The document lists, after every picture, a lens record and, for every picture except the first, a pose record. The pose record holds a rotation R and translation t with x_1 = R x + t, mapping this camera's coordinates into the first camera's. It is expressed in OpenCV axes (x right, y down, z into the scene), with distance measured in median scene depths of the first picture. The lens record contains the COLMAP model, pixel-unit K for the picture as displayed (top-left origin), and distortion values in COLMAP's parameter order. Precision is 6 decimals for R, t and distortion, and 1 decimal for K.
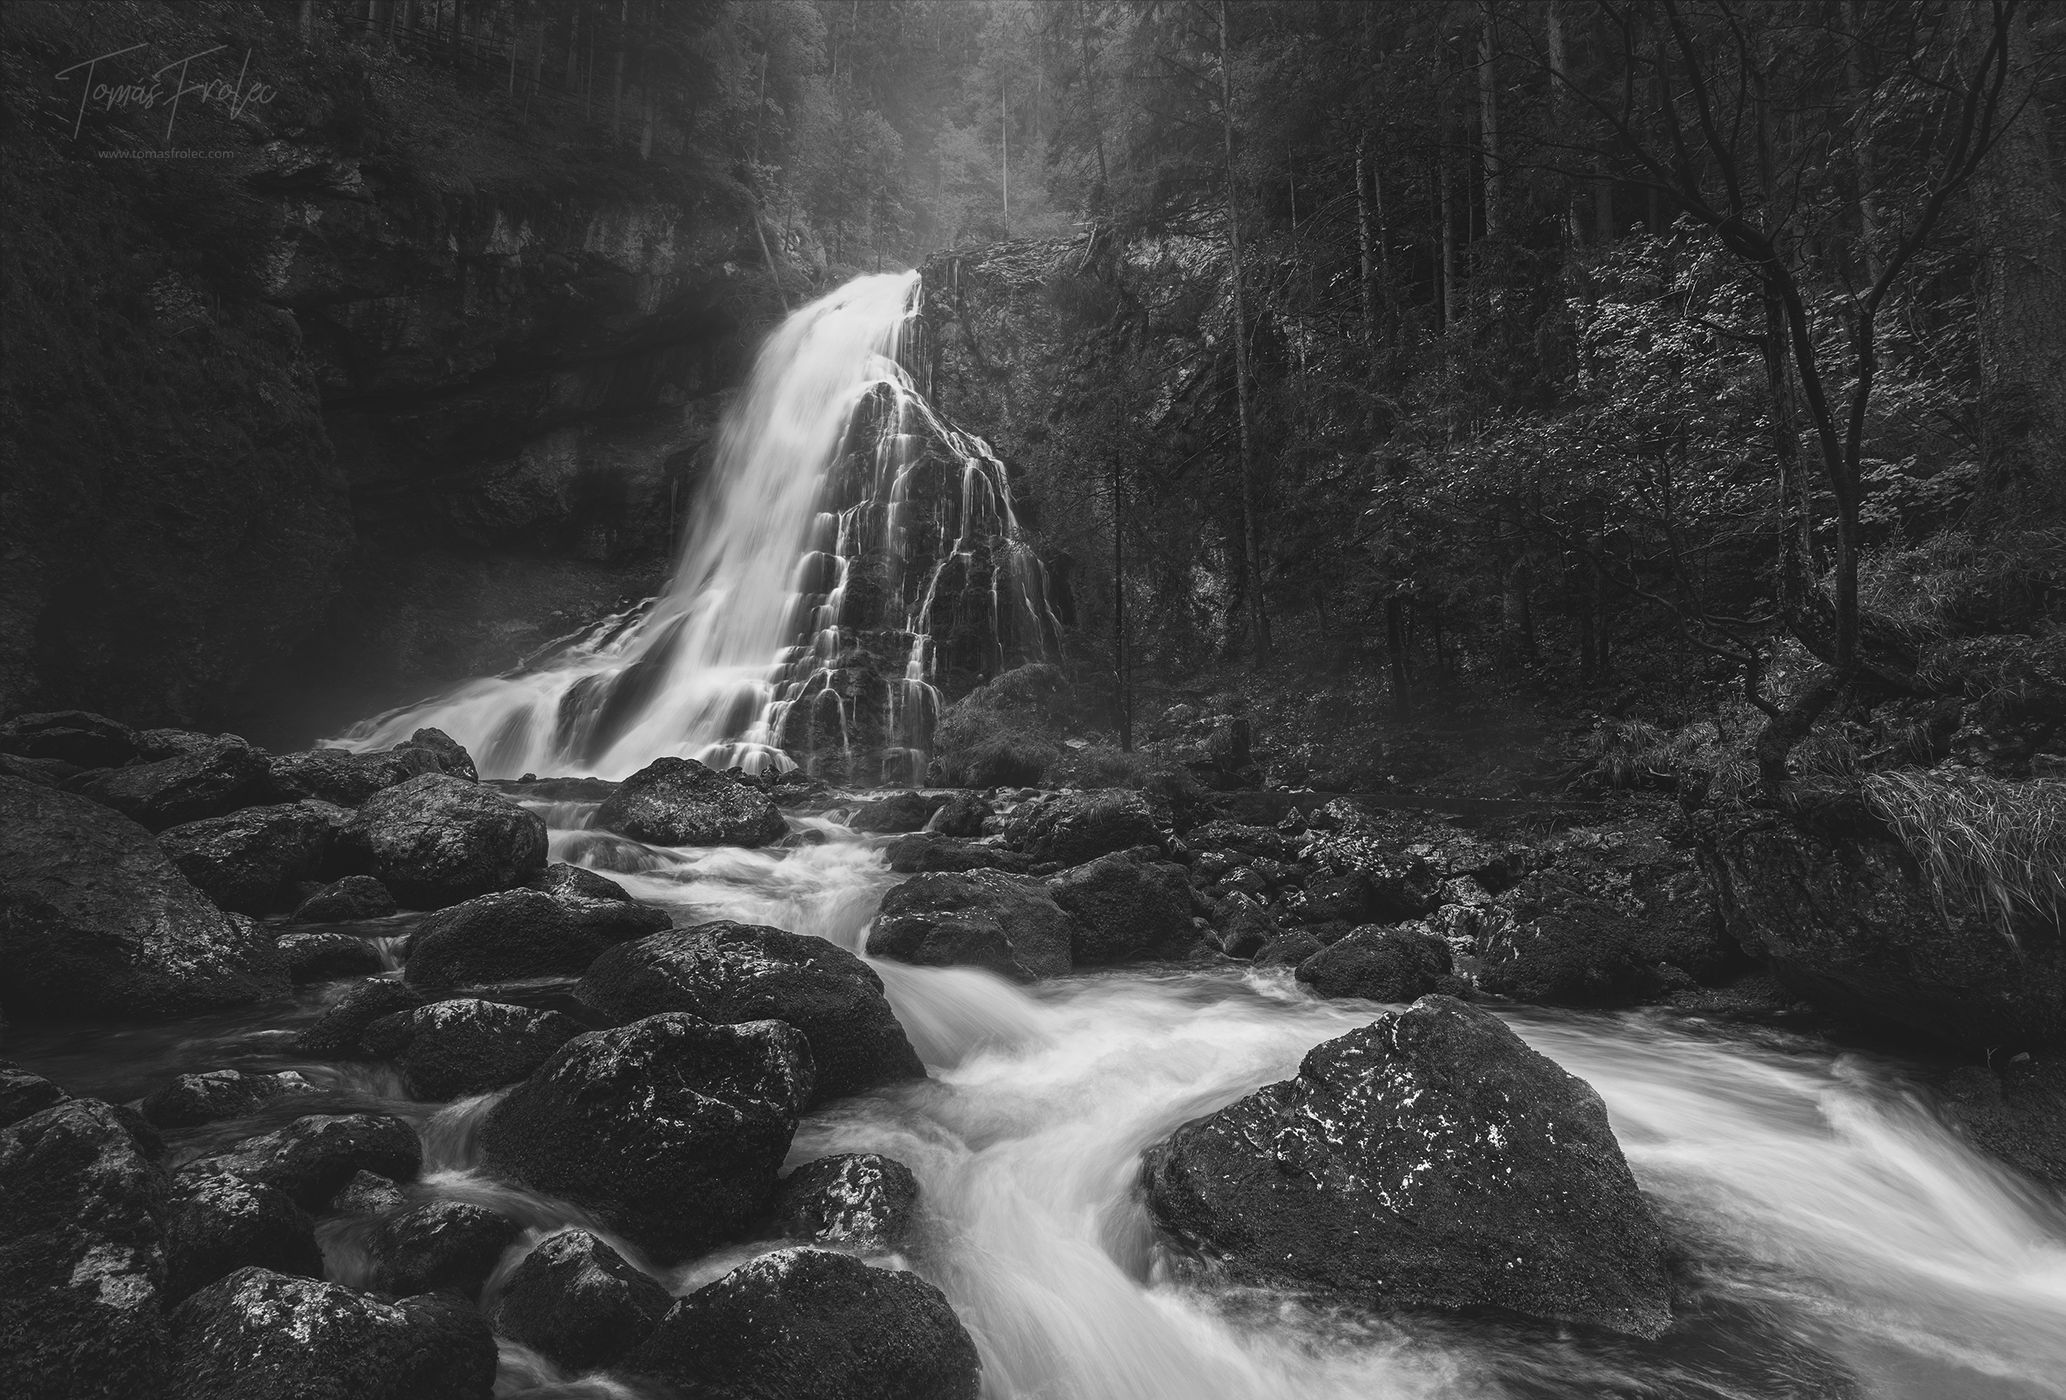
lens RADIAL K [[990.3, 0, 1078.7], [0, 990.3, 722.3], [0, 0, 1]] dist [0.001795, -0.012526]
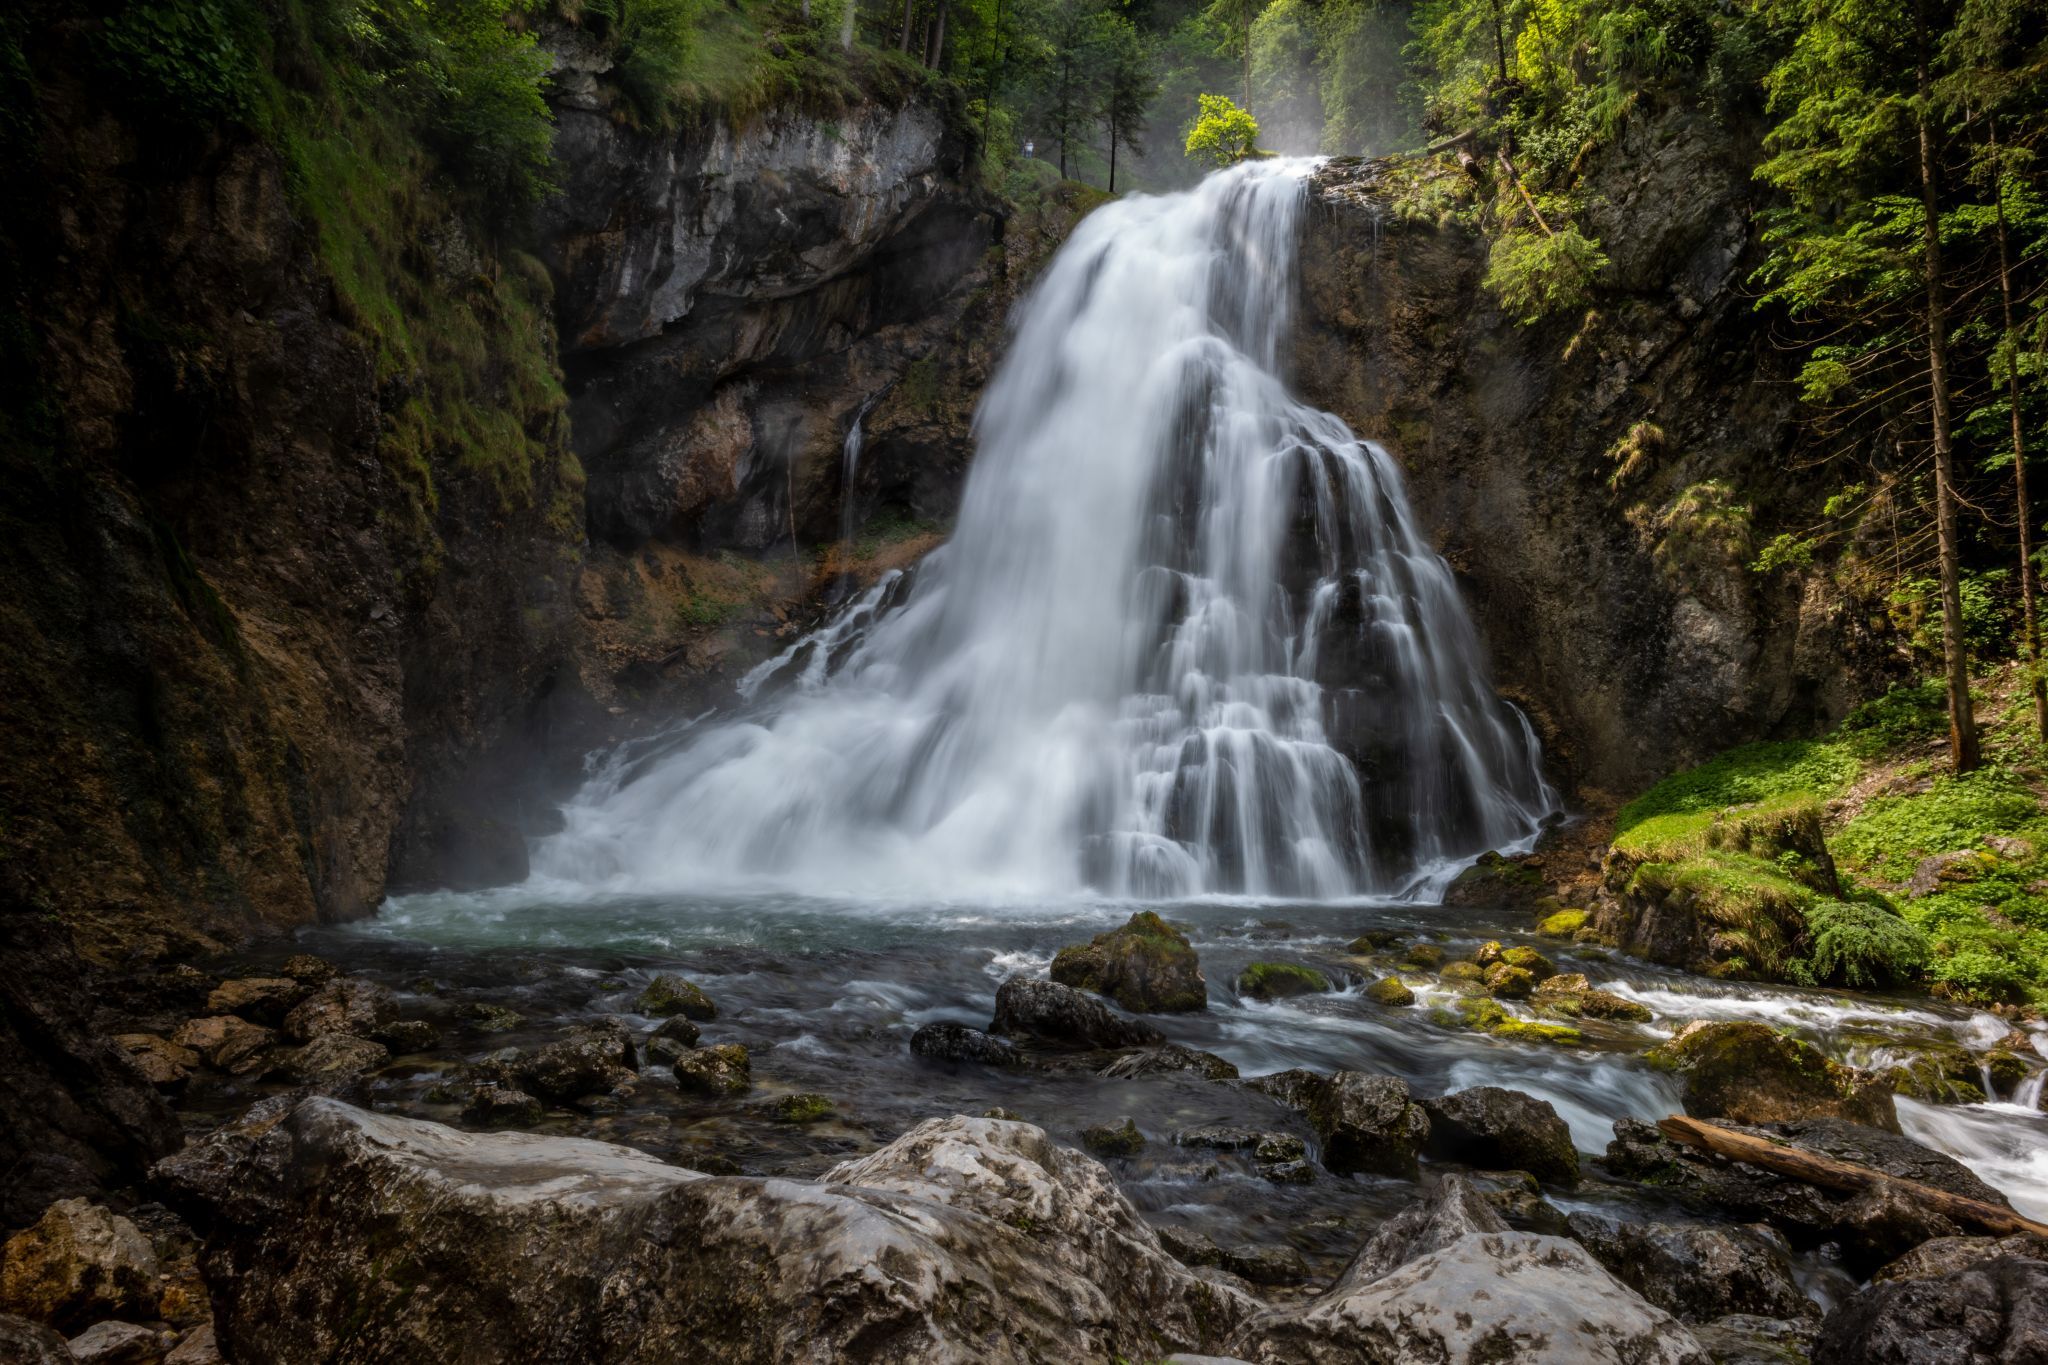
lens RADIAL K [[1226.6, 0, 1024.0], [0, 1226.6, 682.5], [0, 0, 1]] dist [-0.029638, 0.002927]
pose [[0.999319, 0.020259, -0.030830, -0.330763], [-0.020683, 0.999695, -0.013516, -0.067029], [0.030547, 0.014145, 0.999433, 0.047078]]
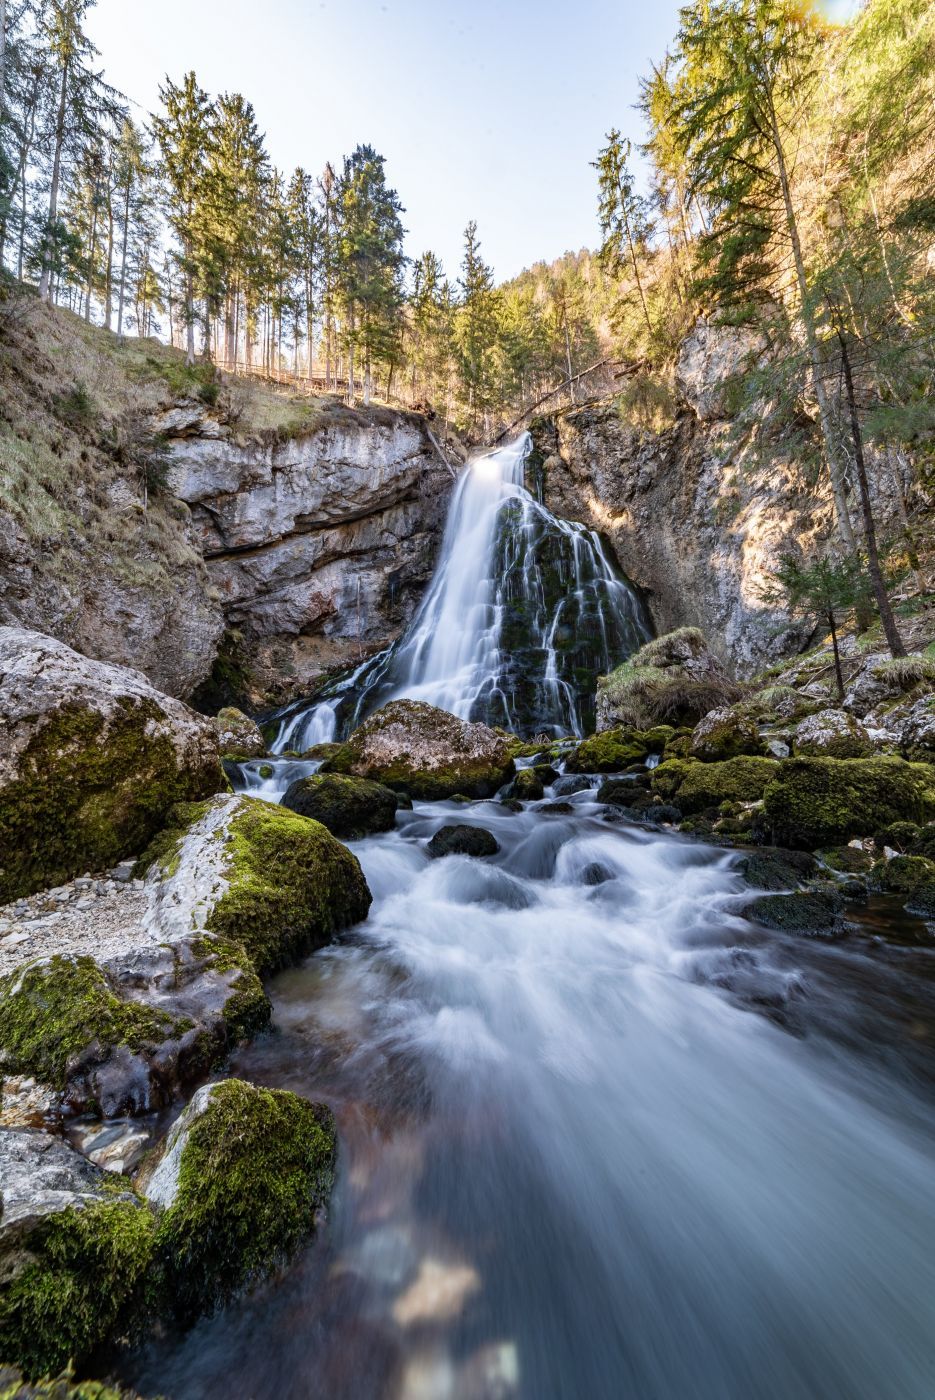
lens RADIAL K [[547.9, 0, 465.9], [0, 547.9, 702.9], [0, 0, 1]] dist [-0.008262, 0.000468]
pose [[0.962414, -0.074718, -0.261108, -0.072507], [0.062254, 0.996505, -0.055694, 0.027257], [0.264357, 0.037345, 0.963702, 0.170457]]
